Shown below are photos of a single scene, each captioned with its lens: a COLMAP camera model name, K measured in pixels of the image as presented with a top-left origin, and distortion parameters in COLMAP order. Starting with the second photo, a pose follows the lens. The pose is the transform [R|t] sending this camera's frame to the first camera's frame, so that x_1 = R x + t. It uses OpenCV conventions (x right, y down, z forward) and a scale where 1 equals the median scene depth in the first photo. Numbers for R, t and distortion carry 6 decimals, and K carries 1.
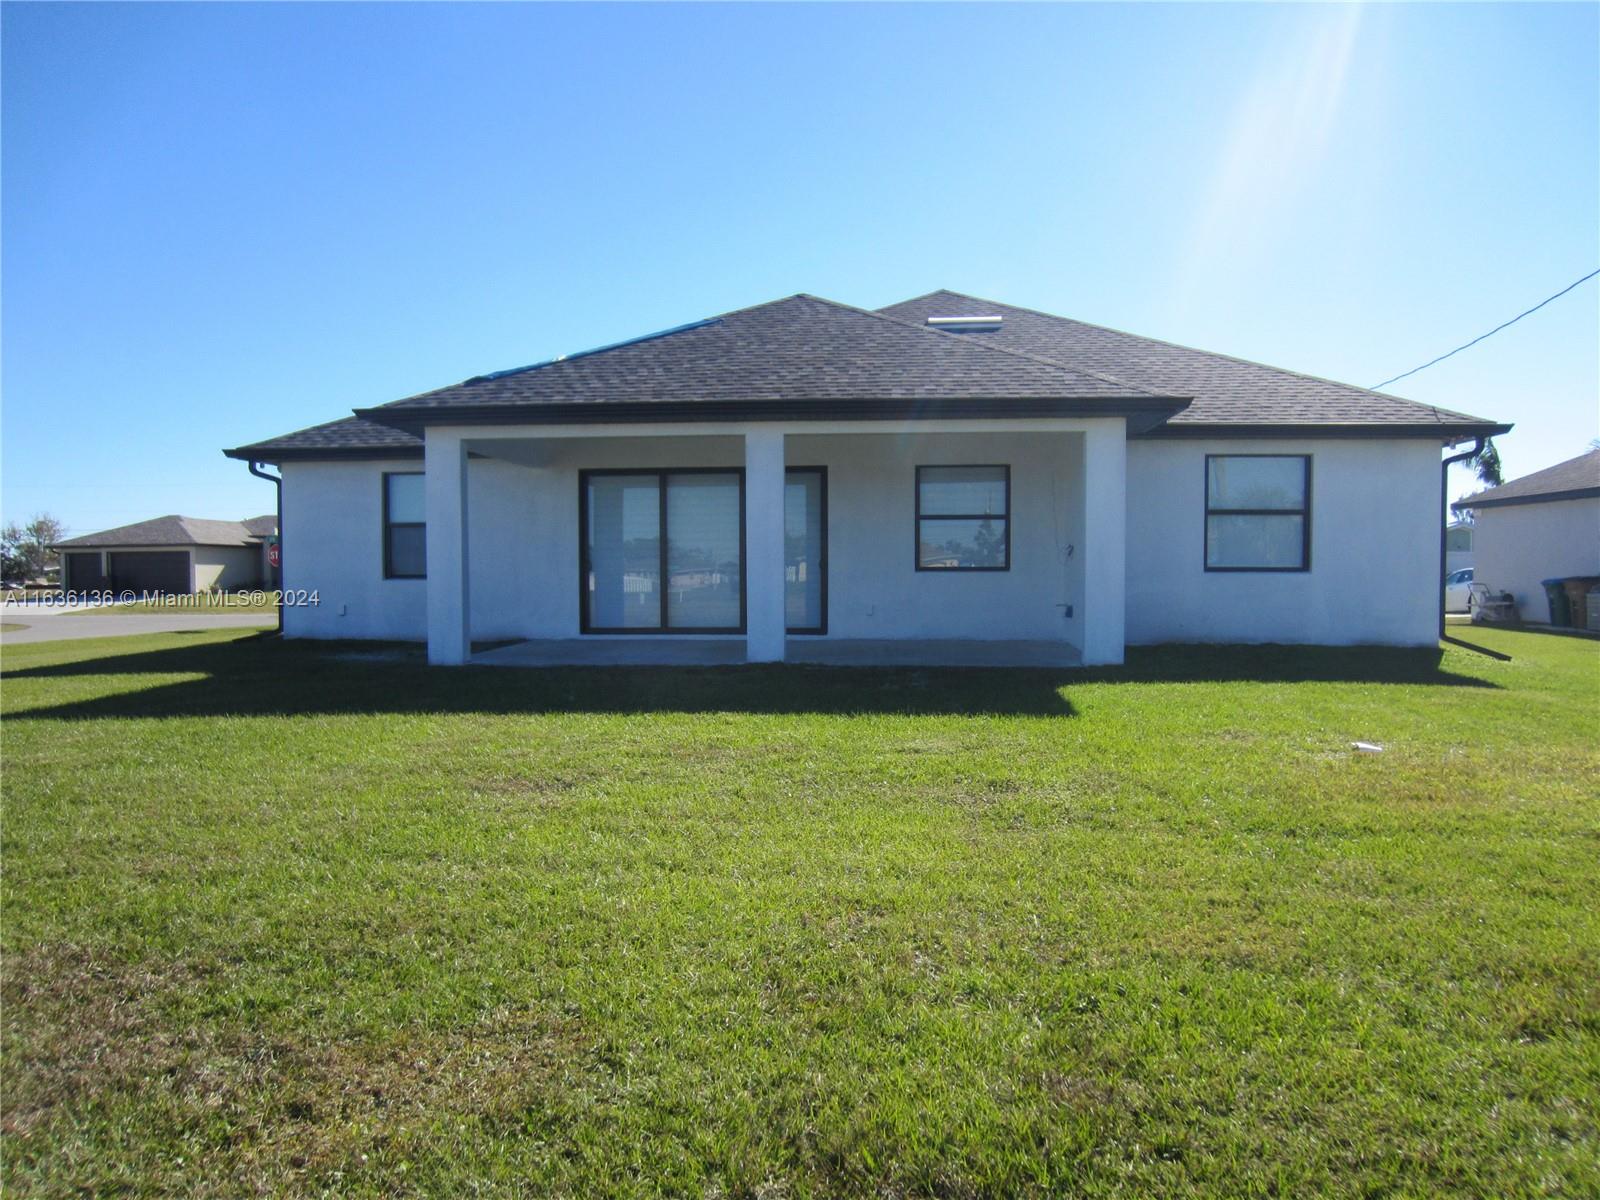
lens RADIAL K [[1142.5, 0, 790.8], [0, 1142.5, 612.5], [0, 0, 1]] dist [-0.038340, 0.011353]
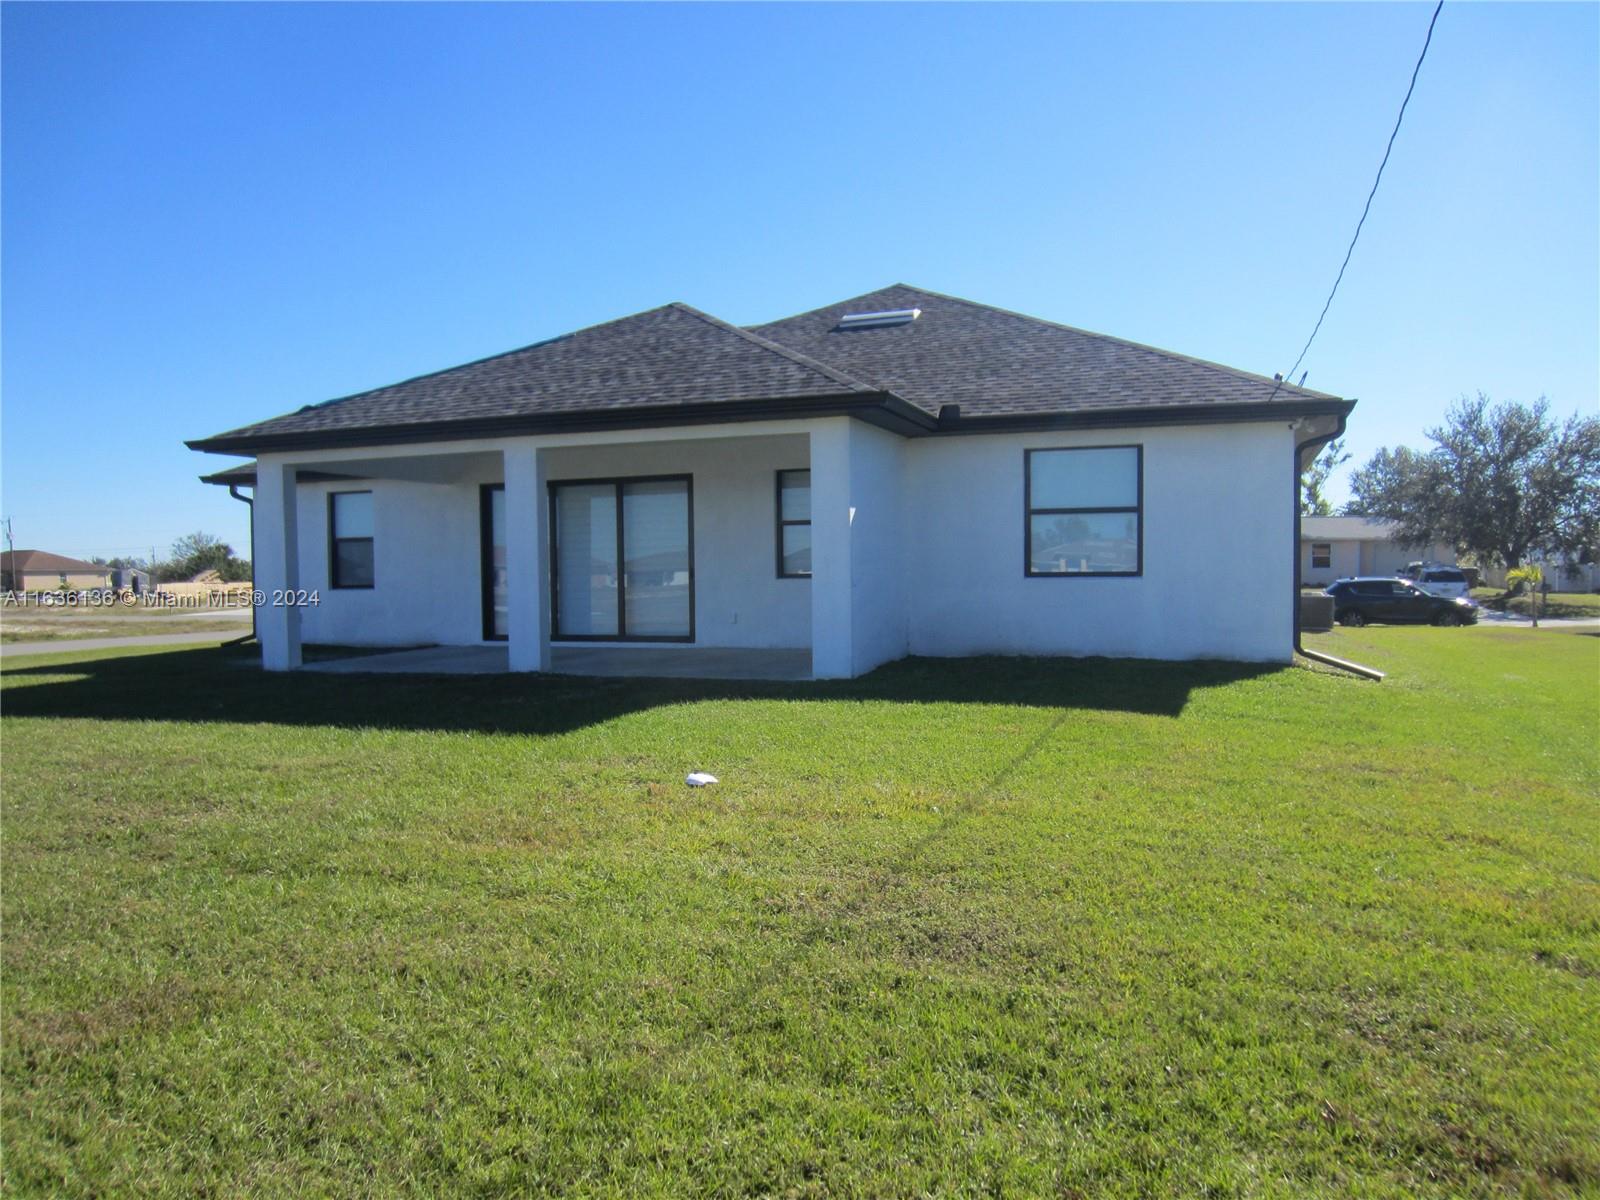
lens RADIAL K [[1142.5, 0, 794.2], [0, 1142.5, 586.2], [0, 0, 1]] dist [-0.038340, 0.011353]
pose [[0.965947, -0.007916, -0.258619, 0.369027], [0.002631, 0.999781, -0.020778, -0.009087], [0.258727, 0.019390, 0.965756, 0.061808]]
